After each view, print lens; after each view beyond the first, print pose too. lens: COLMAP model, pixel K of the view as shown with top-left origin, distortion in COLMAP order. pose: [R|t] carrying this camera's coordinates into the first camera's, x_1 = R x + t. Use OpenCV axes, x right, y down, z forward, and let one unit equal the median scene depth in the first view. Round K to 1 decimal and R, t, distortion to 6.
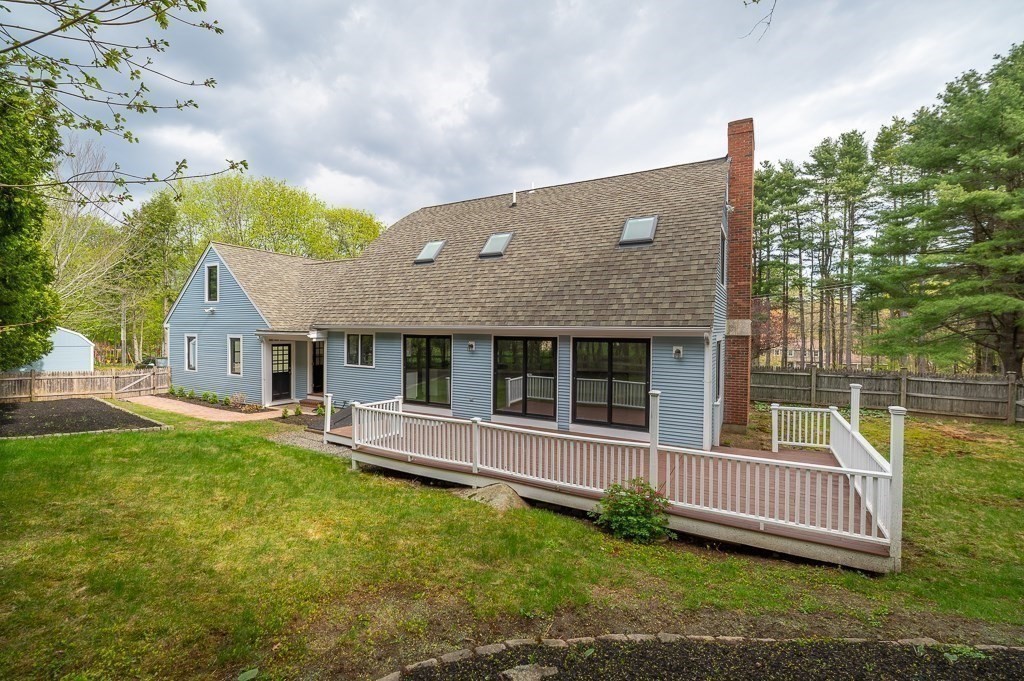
lens RADIAL K [[439.1, 0, 512.0], [0, 439.1, 340.5], [0, 0, 1]] dist [-0.001921, -0.000595]
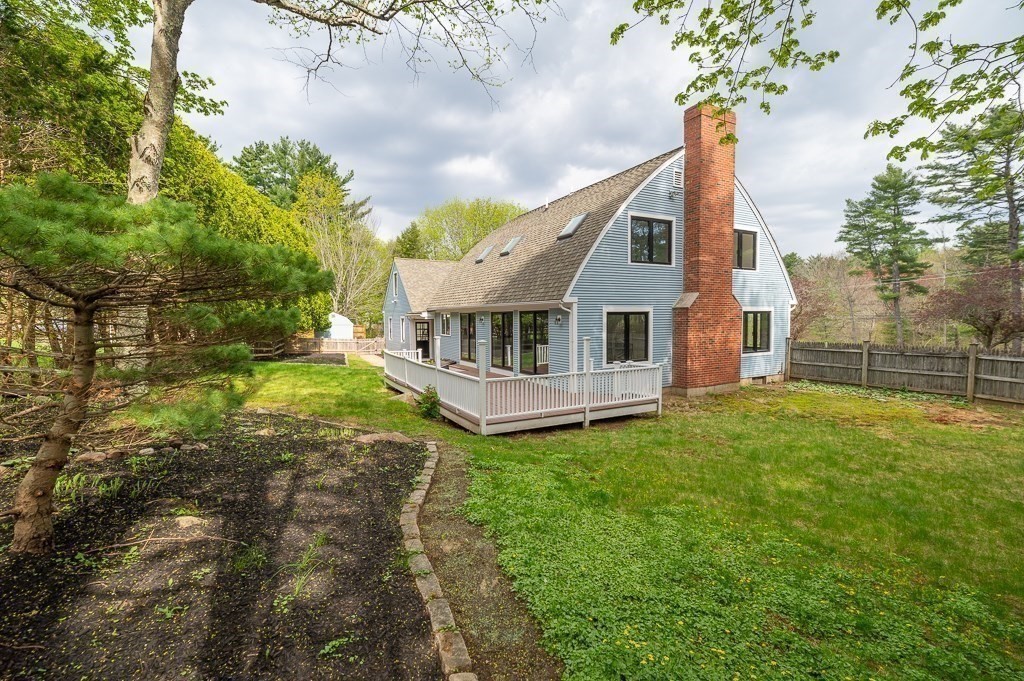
lens RADIAL K [[439.1, 0, 512.0], [0, 439.1, 340.5], [0, 0, 1]] dist [-0.001921, -0.000595]
pose [[0.853600, 0.015204, -0.520707, 0.635989], [0.001133, 0.999517, 0.031042, 0.031870], [0.520928, -0.027088, 0.853171, -0.151360]]
